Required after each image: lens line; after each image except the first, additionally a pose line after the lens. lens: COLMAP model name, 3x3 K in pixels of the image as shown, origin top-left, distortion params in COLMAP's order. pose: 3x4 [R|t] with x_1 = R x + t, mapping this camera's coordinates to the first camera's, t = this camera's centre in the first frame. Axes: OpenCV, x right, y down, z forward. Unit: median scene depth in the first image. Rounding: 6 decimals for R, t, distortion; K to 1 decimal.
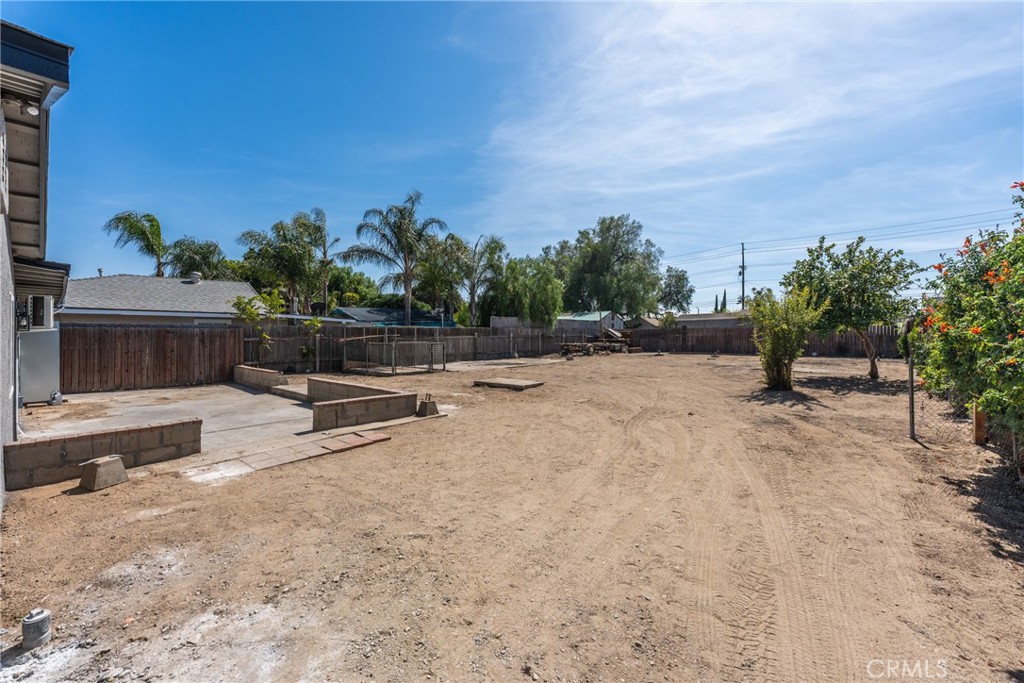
lens RADIAL K [[413.2, 0, 513.1], [0, 413.2, 338.4], [0, 0, 1]] dist [0.002330, -0.000361]
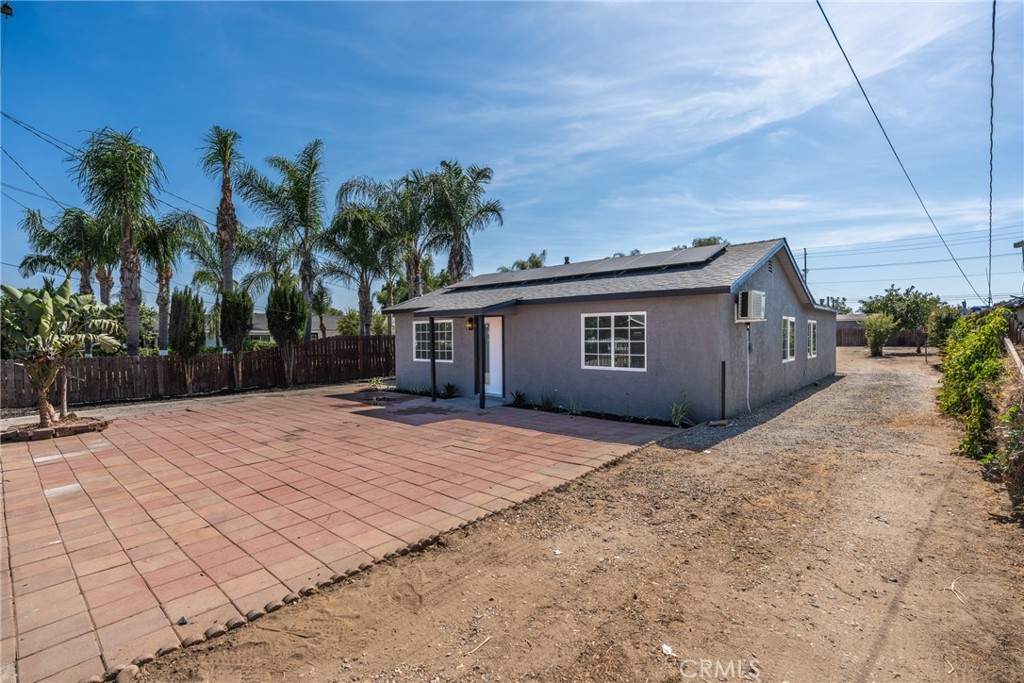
lens RADIAL K [[478.5, 0, 509.6], [0, 478.5, 340.3], [0, 0, 1]] dist [0.013000, 0.000068]
pose [[0.999991, -0.004237, -0.000004, -1.176572], [0.004236, 0.999969, 0.006699, 0.005244], [-0.000025, -0.006699, 0.999978, -1.417731]]
